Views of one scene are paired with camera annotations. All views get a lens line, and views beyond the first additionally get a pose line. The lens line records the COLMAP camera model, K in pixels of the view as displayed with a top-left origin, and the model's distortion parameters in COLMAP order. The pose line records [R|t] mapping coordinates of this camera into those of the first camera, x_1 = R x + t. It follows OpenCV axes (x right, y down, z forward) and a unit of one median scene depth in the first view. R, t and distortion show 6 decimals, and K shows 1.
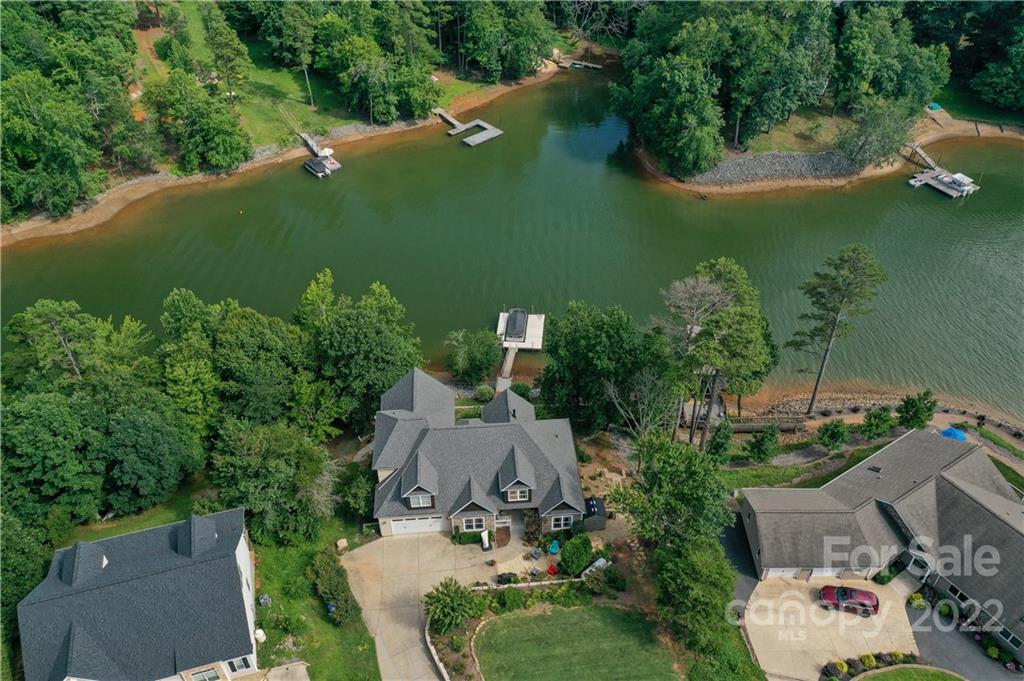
lens RADIAL K [[821.2, 0, 512.0], [0, 821.2, 340.5], [0, 0, 1]] dist [-0.002942, 0.001042]
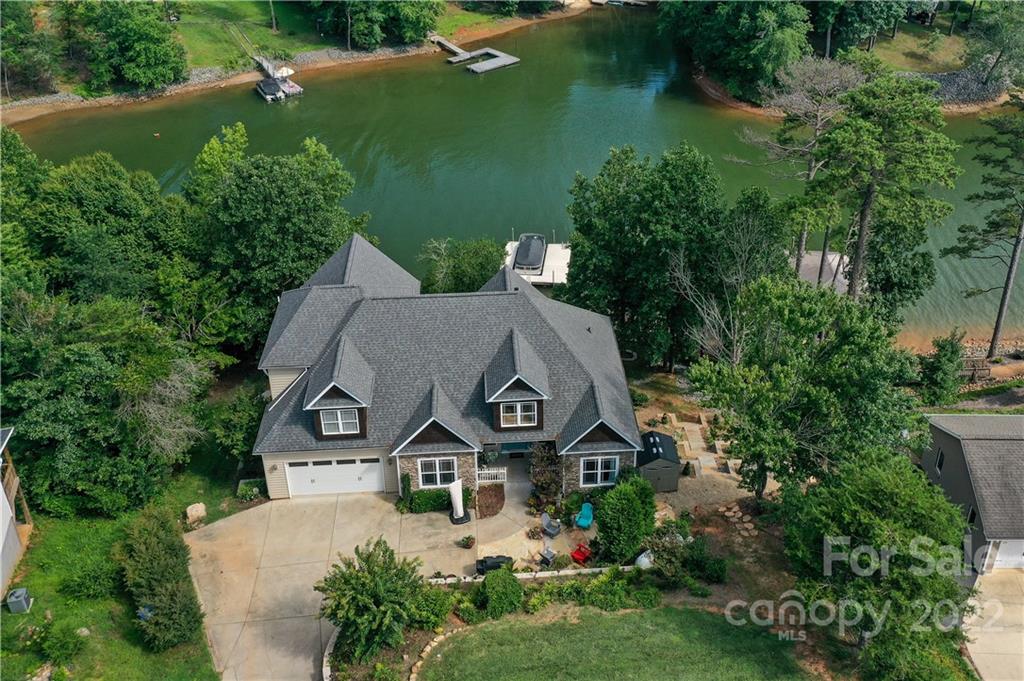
lens RADIAL K [[842.0, 0, 546.1], [0, 842.0, 340.3], [0, 0, 1]] dist [-0.004871, 0.004588]
pose [[0.999950, 0.010037, -0.000065, 0.024820], [-0.009804, 0.975333, -0.220520, 0.259171], [-0.002150, 0.220509, 0.975382, 0.432541]]
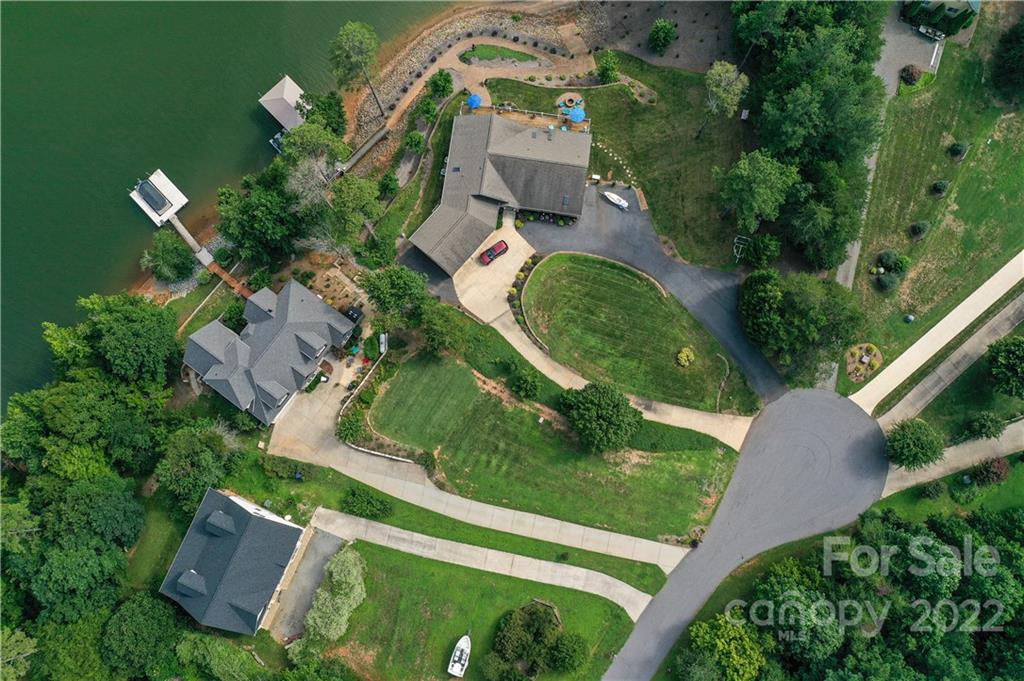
lens RADIAL K [[821.2, 0, 512.0], [0, 821.2, 340.5], [0, 0, 1]] dist [-0.002942, 0.001042]
pose [[0.652645, -0.750740, 0.102199, 0.101049], [0.481011, 0.514769, 0.709677, -0.762049], [-0.585392, -0.414008, 0.697075, -0.316085]]
